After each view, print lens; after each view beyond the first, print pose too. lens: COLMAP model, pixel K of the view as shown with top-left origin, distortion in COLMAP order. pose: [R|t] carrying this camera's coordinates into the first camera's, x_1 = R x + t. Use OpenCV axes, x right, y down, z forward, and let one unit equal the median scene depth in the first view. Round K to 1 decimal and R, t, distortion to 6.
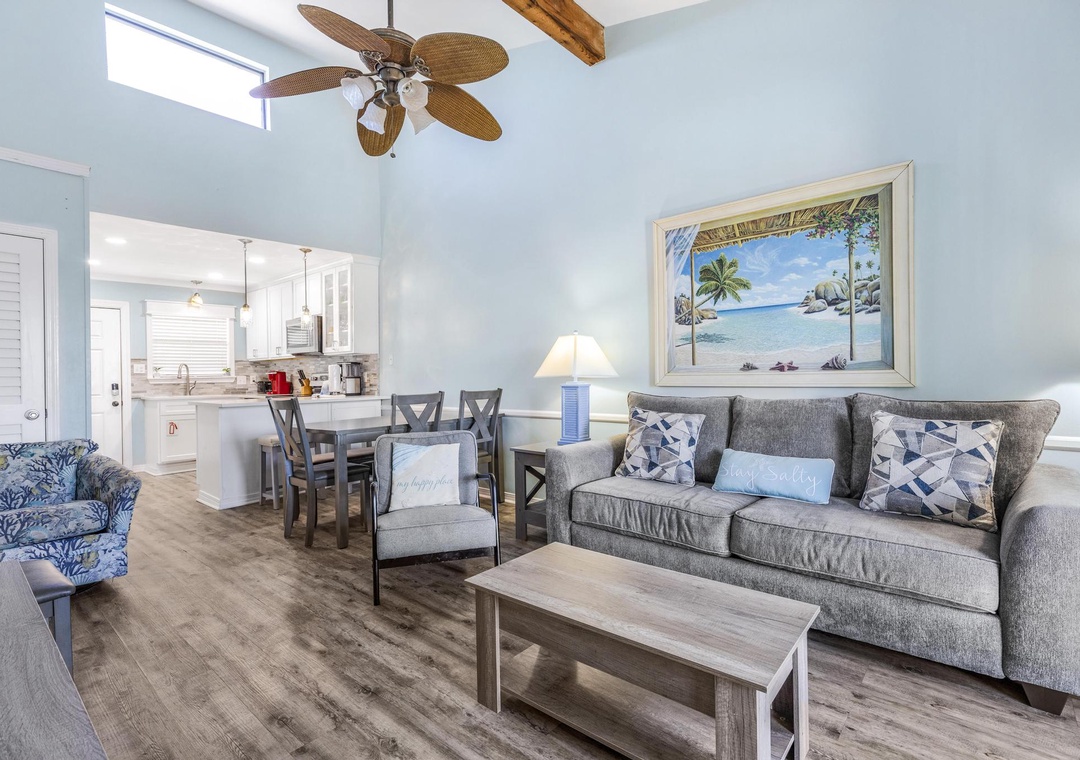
lens RADIAL K [[524.8, 0, 540.0], [0, 524.8, 380.0], [0, 0, 1]] dist [-0.000400, 0.000140]
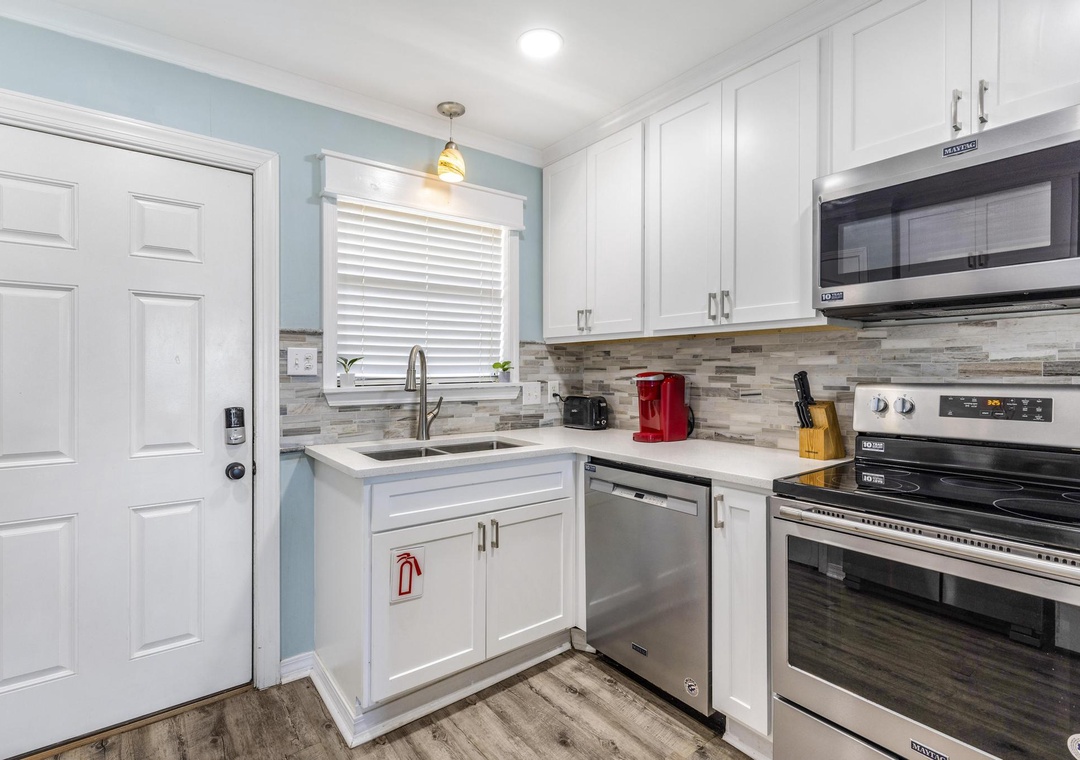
lens RADIAL K [[527.2, 0, 531.2], [0, 527.2, 374.3], [0, 0, 1]] dist [-0.000412, 0.000064]
pose [[0.977973, 0.015330, -0.208169, -0.543871], [-0.015570, 0.999879, 0.000486, -0.015077], [0.208151, 0.002765, 0.978093, 0.693267]]
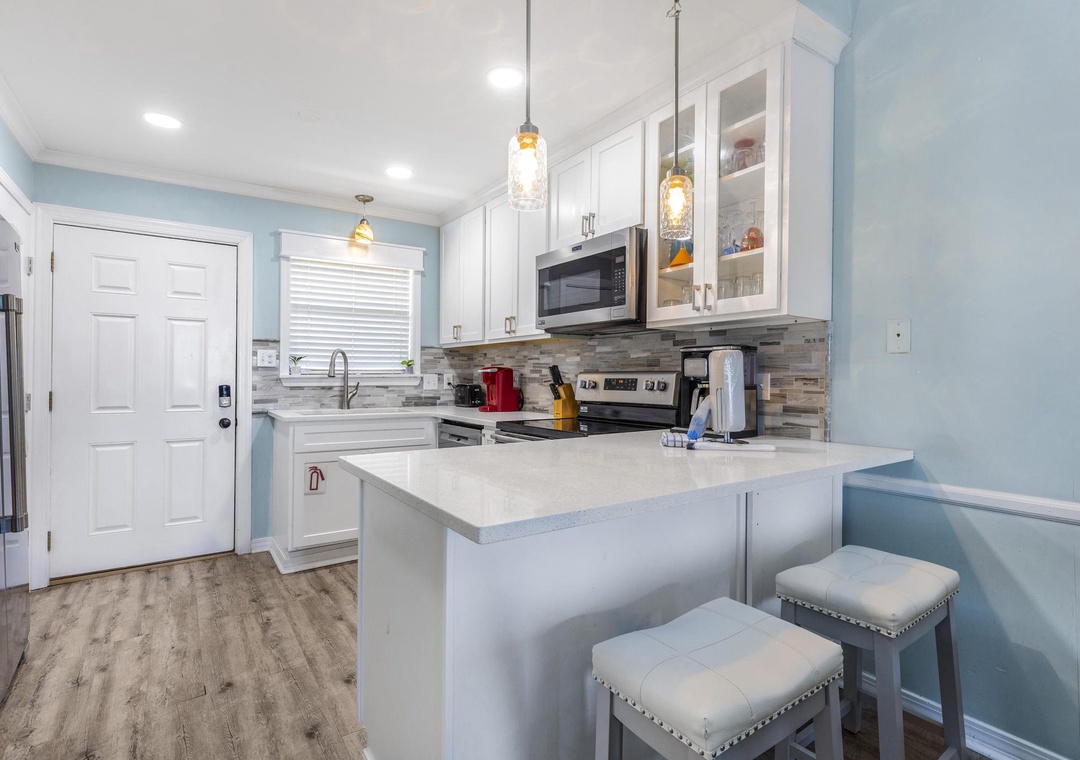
lens RADIAL K [[537.8, 0, 531.0], [0, 537.8, 376.3], [0, 0, 1]] dist [0.000547, -0.000002]
pose [[0.964663, 0.020827, -0.262662, -0.350793], [-0.022422, 0.999744, -0.003078, -0.006945], [0.262530, 0.008858, 0.964883, 0.529472]]
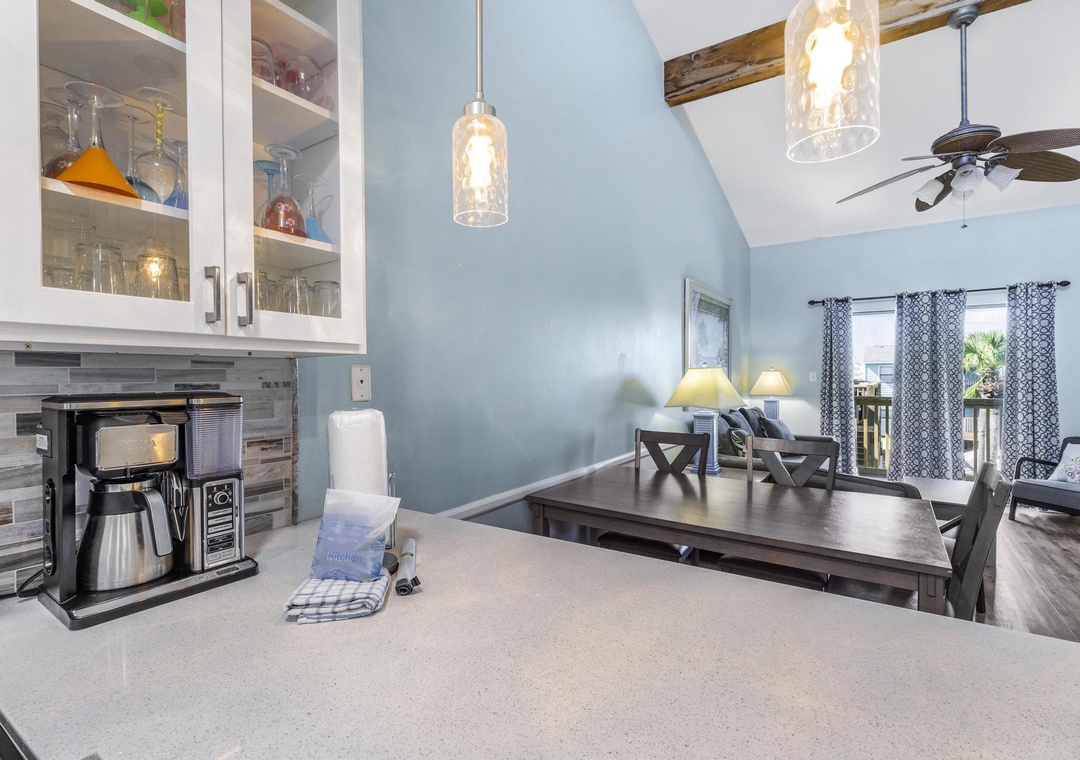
lens RADIAL K [[514.3, 0, 538.8], [0, 514.3, 378.3], [0, 0, 1]] dist [0.000013, 0.000112]
pose [[-0.130721, 0.009542, 0.991373, -0.492454], [0.014657, 0.999863, -0.007691, -0.031717], [-0.991311, 0.013526, -0.130843, 0.796716]]
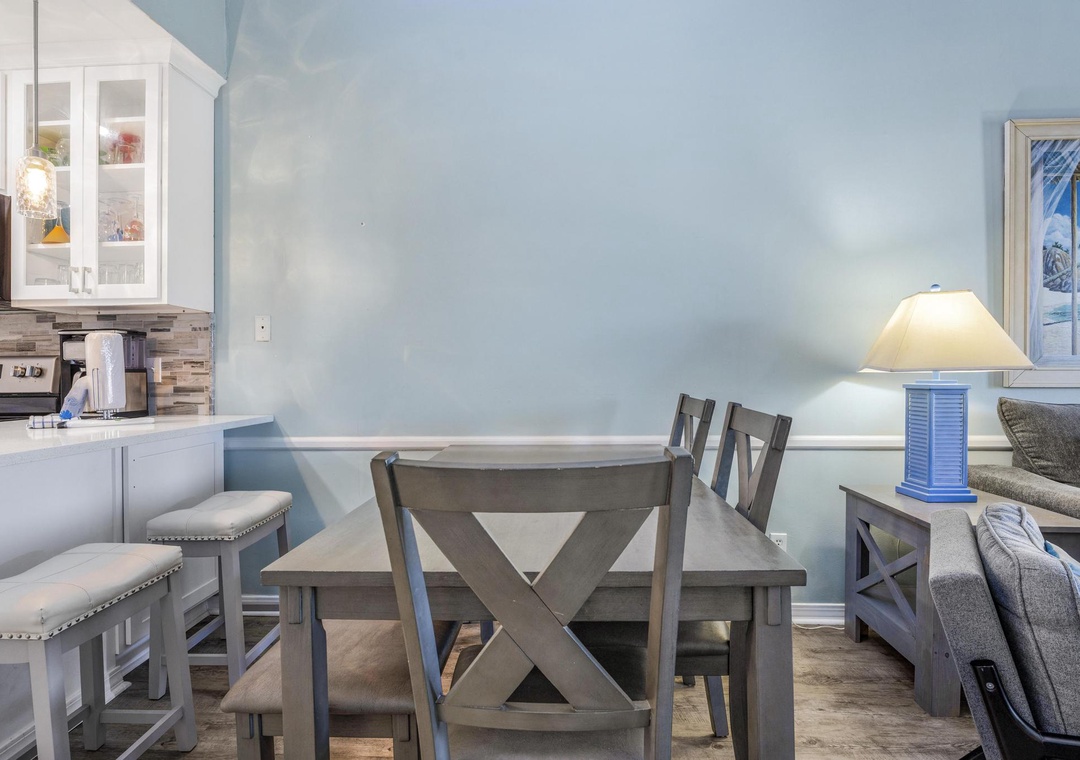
lens RADIAL K [[565.3, 0, 540.0], [0, 565.3, 380.0], [0, 0, 1]] dist [-0.015386, -0.000007]
pose [[0.785751, 0.002712, 0.618537, -0.328500], [-0.000788, 0.999994, -0.003383, 0.003067], [-0.618542, 0.002171, 0.785749, 0.435645]]
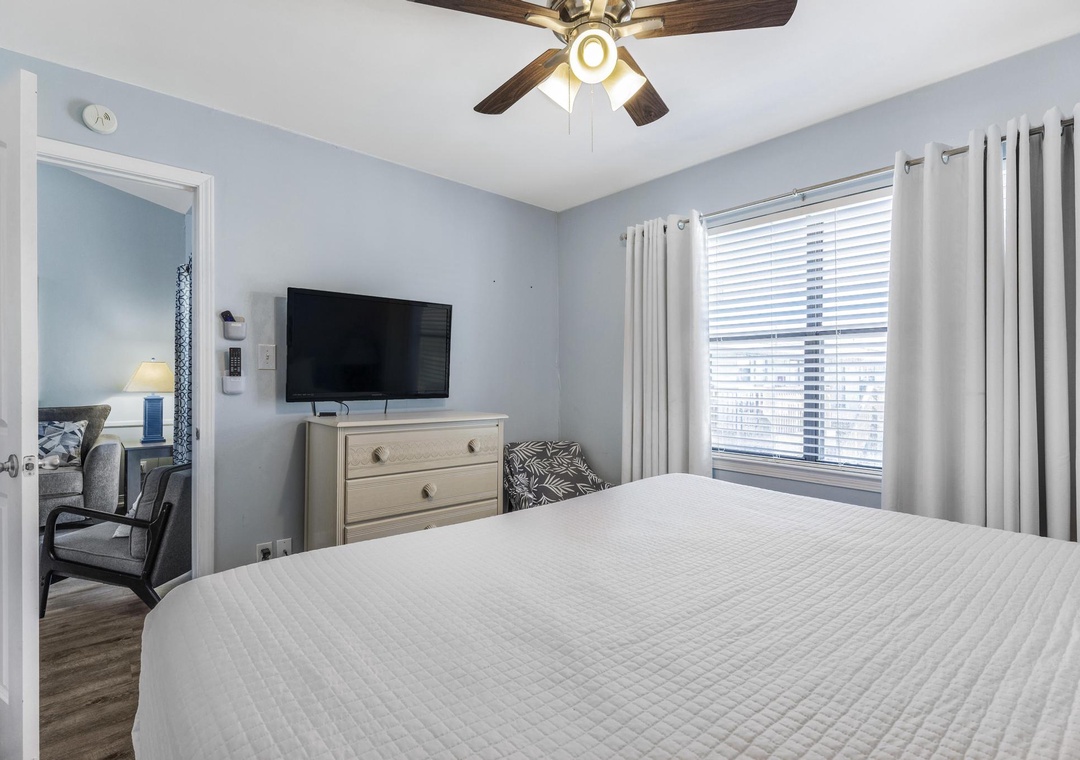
lens RADIAL K [[524.8, 0, 540.0], [0, 524.8, 380.0], [0, 0, 1]] dist [-0.000400, 0.000140]
pose [[0.145200, 0.013441, 0.989311, -1.317291], [0.005312, 0.999883, -0.014364, -0.034721], [-0.989388, 0.007340, 0.145111, -1.553392]]
